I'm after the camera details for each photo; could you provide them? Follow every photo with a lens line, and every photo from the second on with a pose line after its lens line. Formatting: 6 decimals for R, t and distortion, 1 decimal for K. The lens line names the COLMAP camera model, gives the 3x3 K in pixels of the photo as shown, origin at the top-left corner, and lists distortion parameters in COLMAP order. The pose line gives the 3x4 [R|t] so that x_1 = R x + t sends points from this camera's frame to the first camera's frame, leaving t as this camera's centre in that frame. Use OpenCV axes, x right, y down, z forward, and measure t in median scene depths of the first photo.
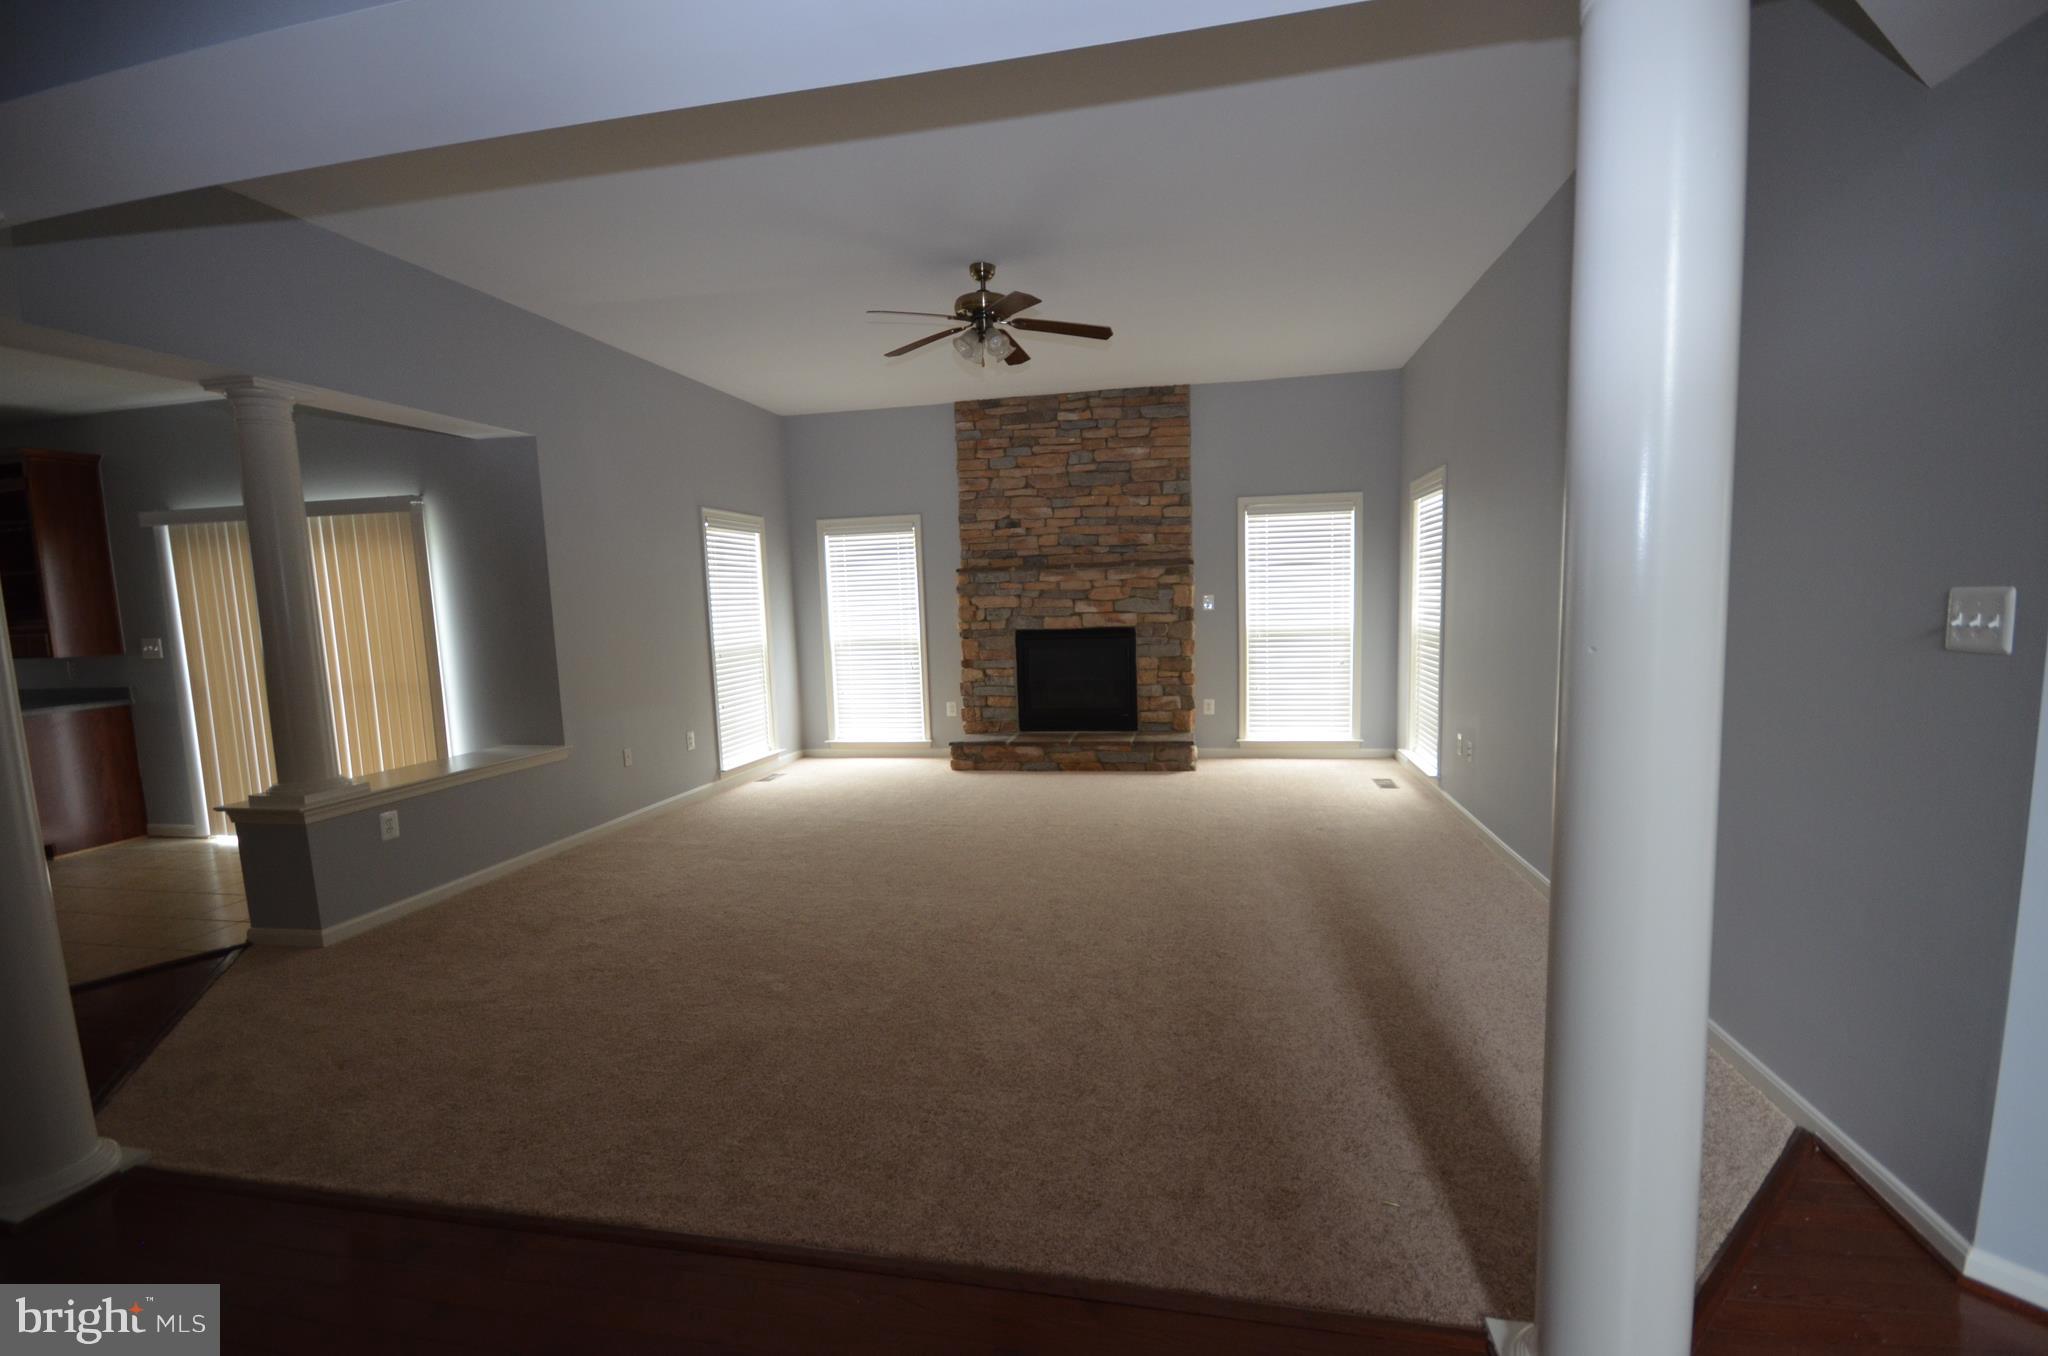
lens RADIAL K [[896.1, 0, 1026.2], [0, 896.1, 705.1], [0, 0, 1]] dist [-0.023998, 0.000034]
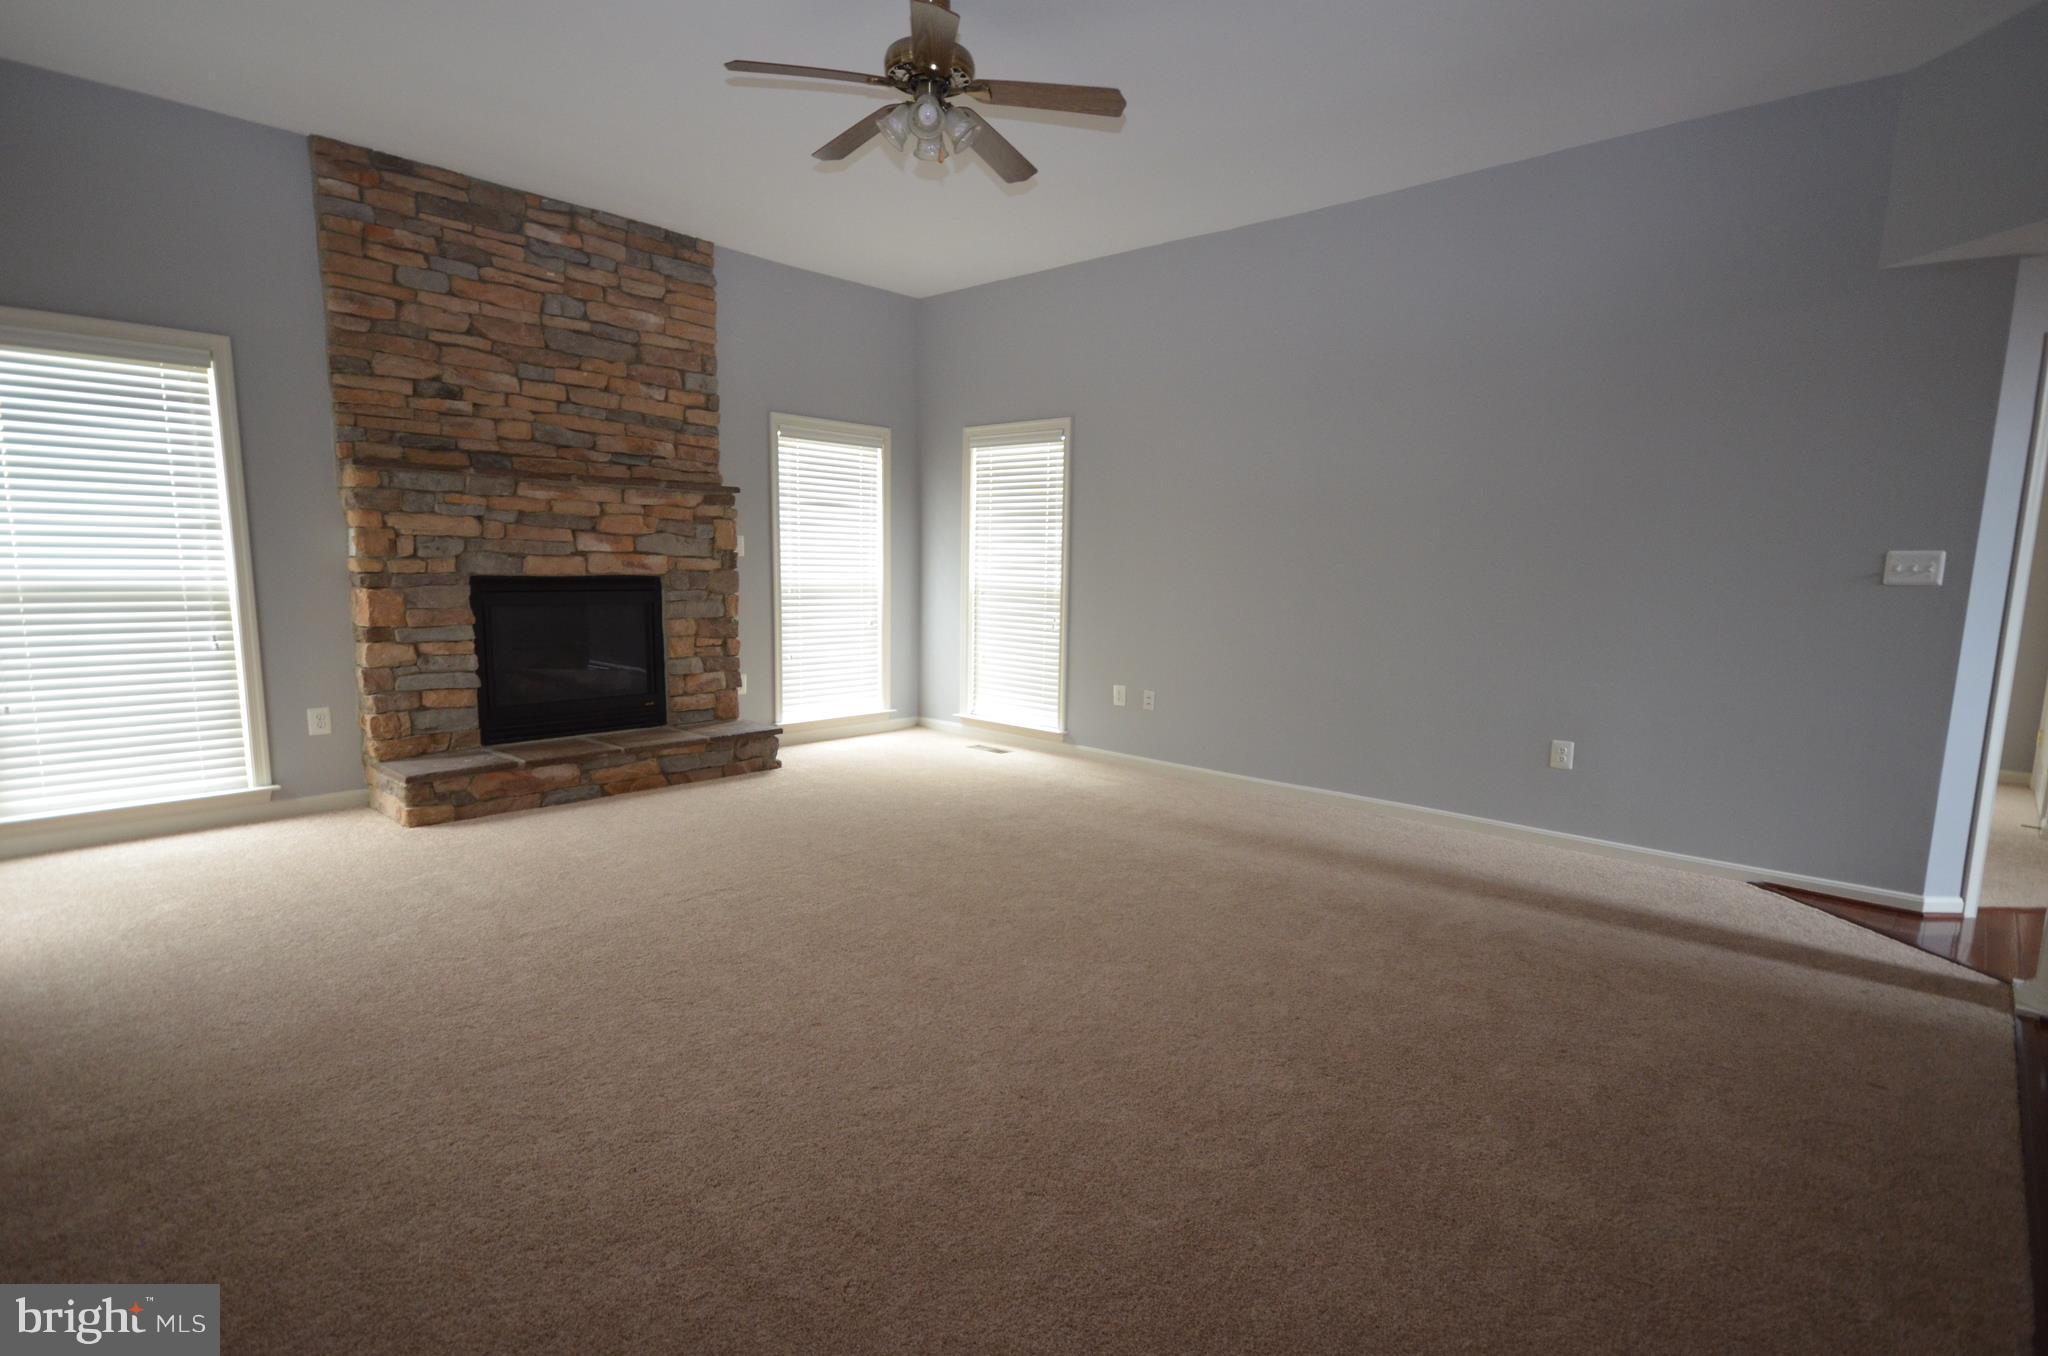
lens RADIAL K [[1022.0, 0, 1025.8], [0, 1022.0, 710.8], [0, 0, 1]] dist [0.004355, 0.000941]
pose [[0.509983, -0.084257, 0.856048, -0.421508], [0.065655, 0.996101, 0.058928, -0.011065], [-0.857675, 0.026152, 0.513527, 0.351088]]
